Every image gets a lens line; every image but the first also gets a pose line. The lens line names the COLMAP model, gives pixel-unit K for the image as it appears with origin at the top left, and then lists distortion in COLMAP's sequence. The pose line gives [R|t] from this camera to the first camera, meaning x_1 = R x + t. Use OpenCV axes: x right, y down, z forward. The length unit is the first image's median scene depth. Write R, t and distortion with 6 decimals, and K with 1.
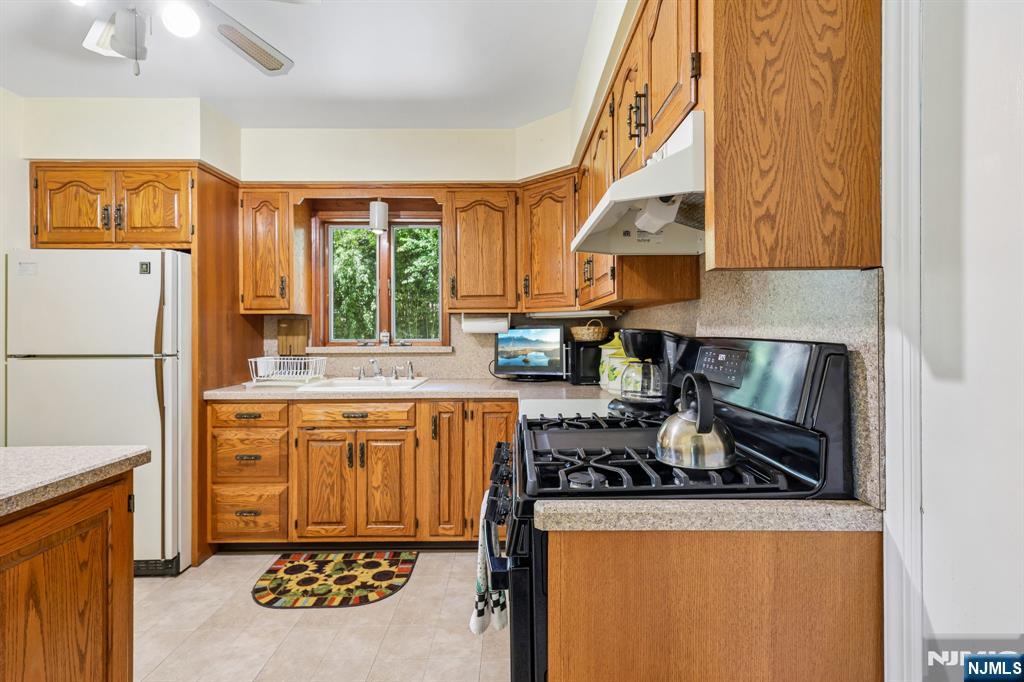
lens RADIAL K [[472.8, 0, 513.2], [0, 472.8, 331.2], [0, 0, 1]] dist [0.002312, 0.000449]
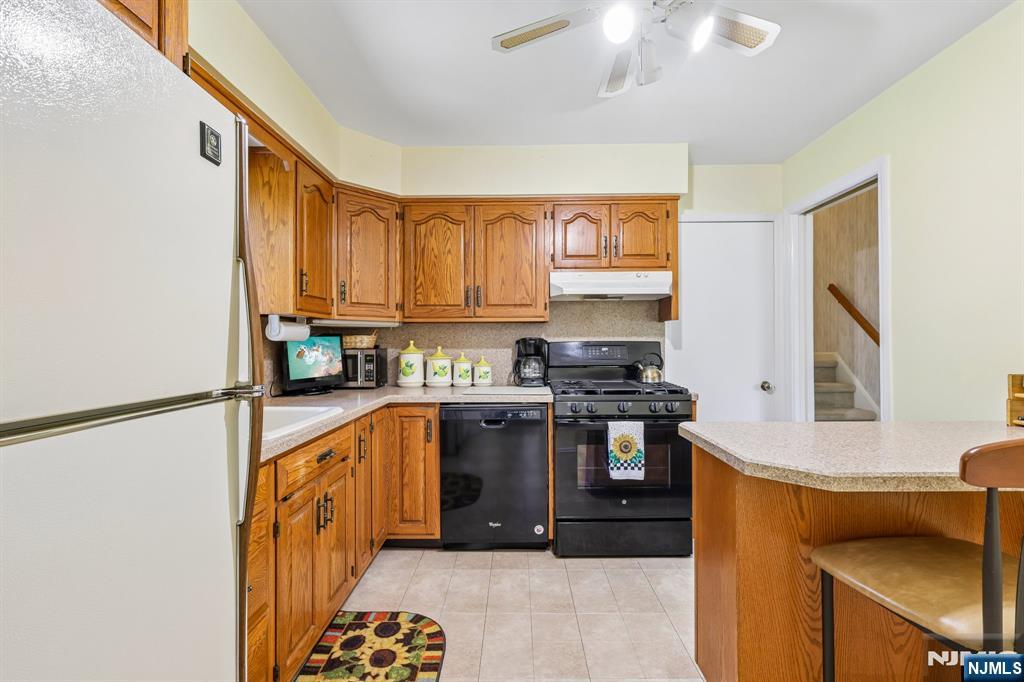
lens RADIAL K [[472.8, 0, 511.5], [0, 472.8, 343.2], [0, 0, 1]] dist [0.002312, 0.000449]
pose [[0.025916, 0.004197, 0.999655, -1.110758], [0.005970, 0.999973, -0.004353, 0.016802], [-0.999646, 0.006081, 0.025890, 0.759722]]
